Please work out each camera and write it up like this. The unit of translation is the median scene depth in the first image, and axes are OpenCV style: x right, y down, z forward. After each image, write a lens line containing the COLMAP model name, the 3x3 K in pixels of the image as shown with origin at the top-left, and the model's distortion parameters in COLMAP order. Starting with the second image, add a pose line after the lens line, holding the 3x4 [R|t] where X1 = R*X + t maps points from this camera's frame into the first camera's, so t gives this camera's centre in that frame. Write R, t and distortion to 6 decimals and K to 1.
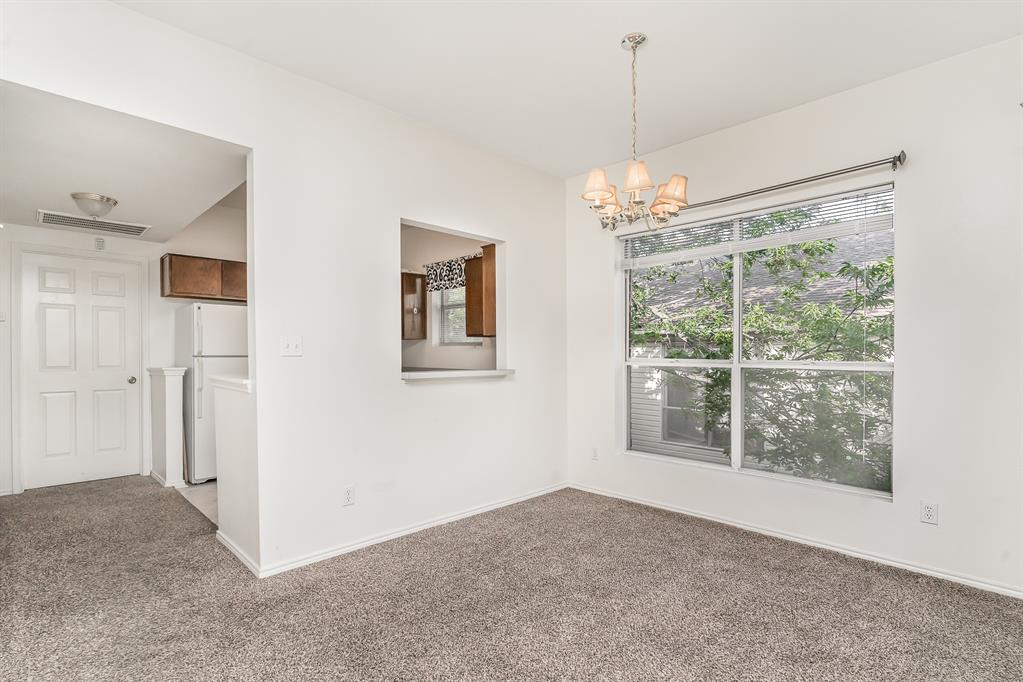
lens RADIAL K [[496.9, 0, 514.4], [0, 496.9, 359.4], [0, 0, 1]] dist [0.000397, -0.003655]
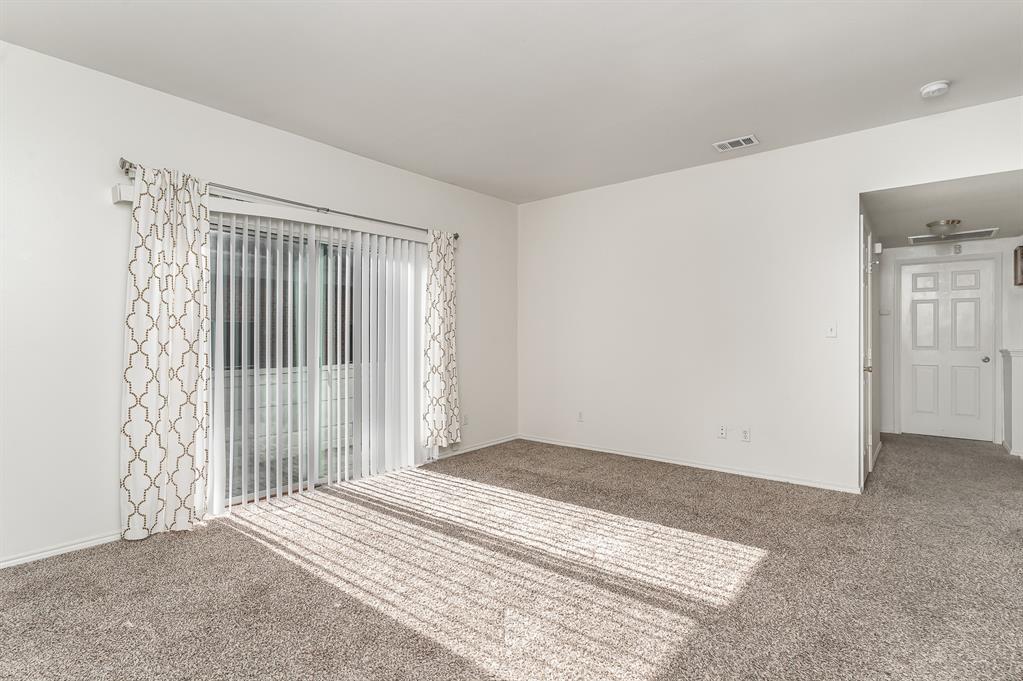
lens RADIAL K [[496.9, 0, 508.7], [0, 496.9, 337.8], [0, 0, 1]] dist [0.000397, -0.003655]
pose [[0.085687, 0.000263, -0.996322, 0.310963], [-0.009441, 0.999955, -0.000548, 0.001933], [0.996277, 0.009453, 0.085685, -0.230313]]
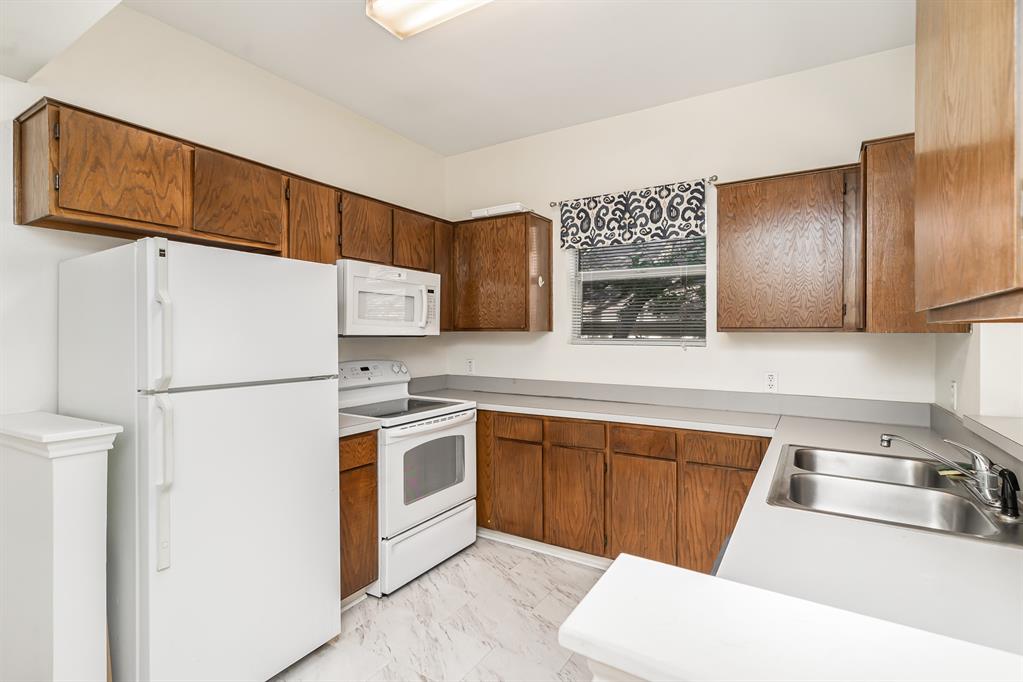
lens RADIAL K [[496.9, 0, 507.4], [0, 496.9, 335.3], [0, 0, 1]] dist [0.000397, -0.003655]
pose [[0.973024, -0.002196, 0.230693, -0.469291], [0.005641, 0.999882, -0.014274, -0.038357], [-0.230635, 0.015190, 0.972922, 0.593717]]
